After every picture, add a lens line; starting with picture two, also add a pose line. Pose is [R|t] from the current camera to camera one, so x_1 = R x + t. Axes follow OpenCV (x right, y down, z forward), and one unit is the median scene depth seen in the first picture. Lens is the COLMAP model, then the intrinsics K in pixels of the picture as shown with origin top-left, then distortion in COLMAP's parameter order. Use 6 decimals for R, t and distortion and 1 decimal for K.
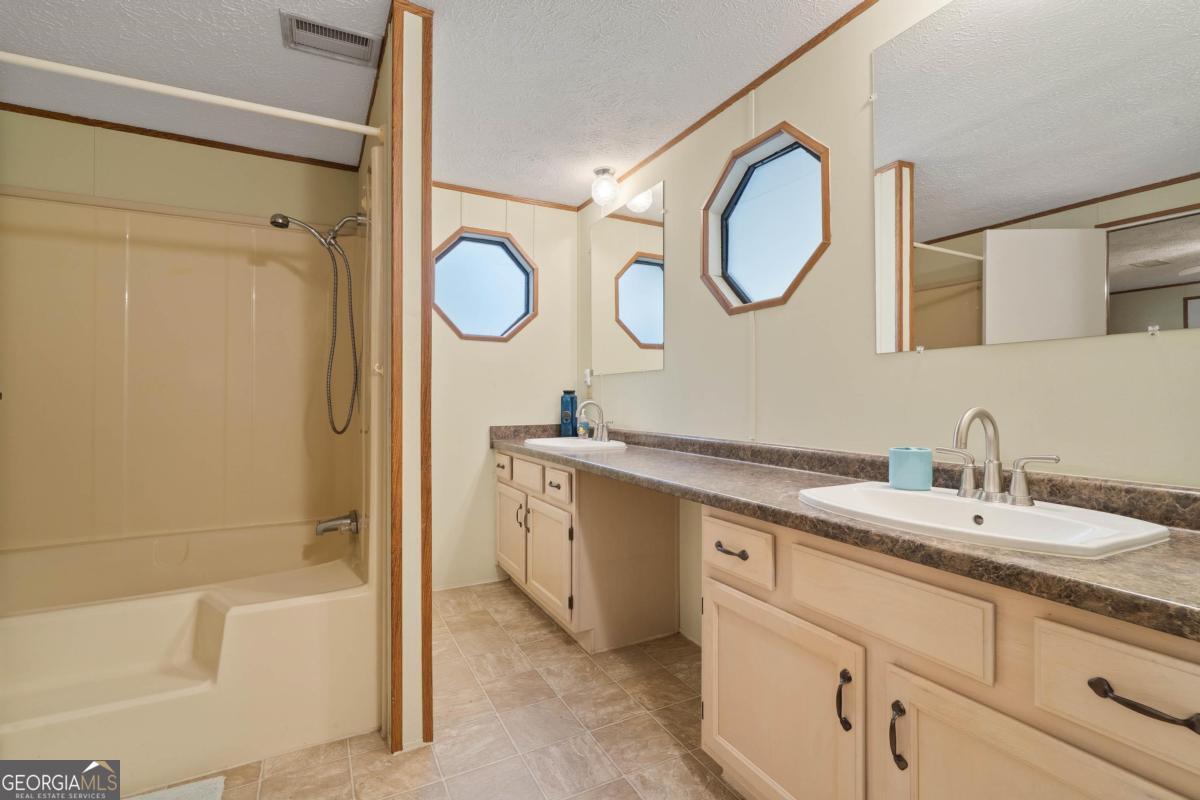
lens RADIAL K [[519.5, 0, 599.9], [0, 519.5, 395.1], [0, 0, 1]] dist [-0.019594, 0.000587]
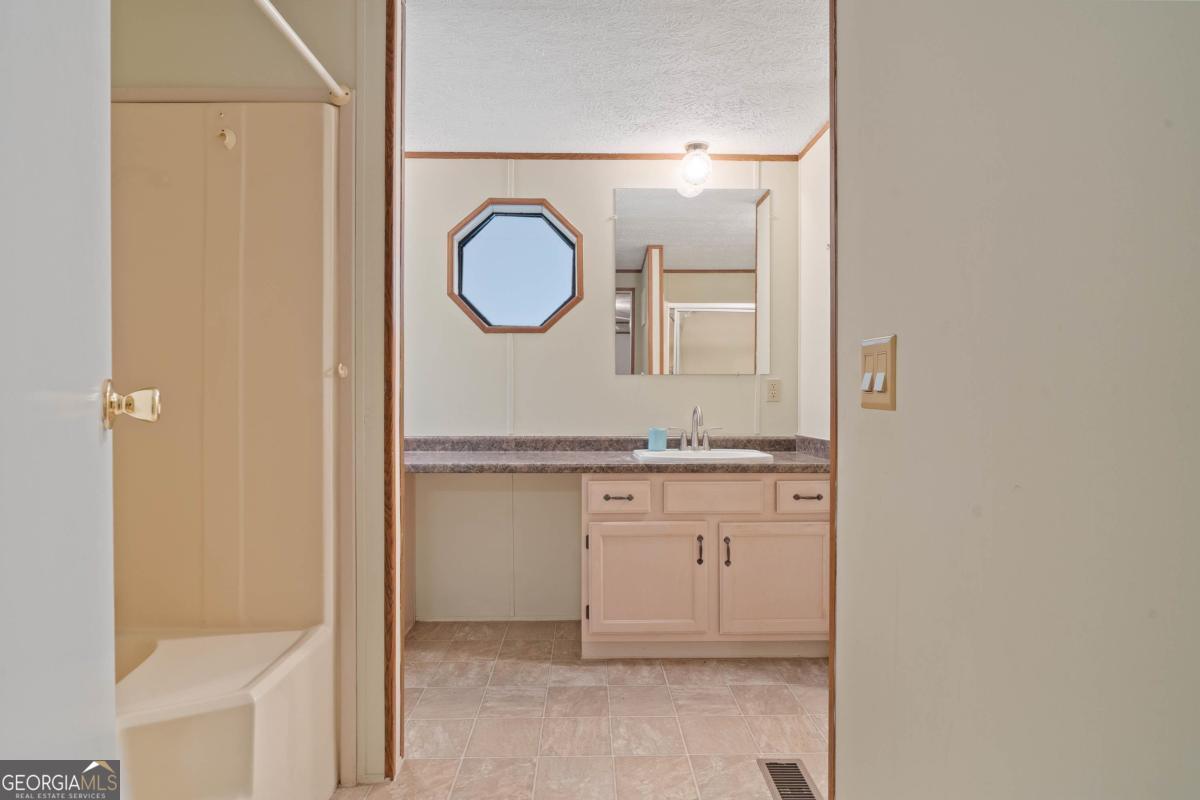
lens RADIAL K [[591.1, 0, 600.3], [0, 591.1, 401.8], [0, 0, 1]] dist [-0.000067, -0.000089]
pose [[0.469627, -0.006222, 0.882843, -1.246863], [-0.008405, 0.999898, 0.011518, -0.017558], [-0.882825, -0.012830, 0.469527, 0.166124]]
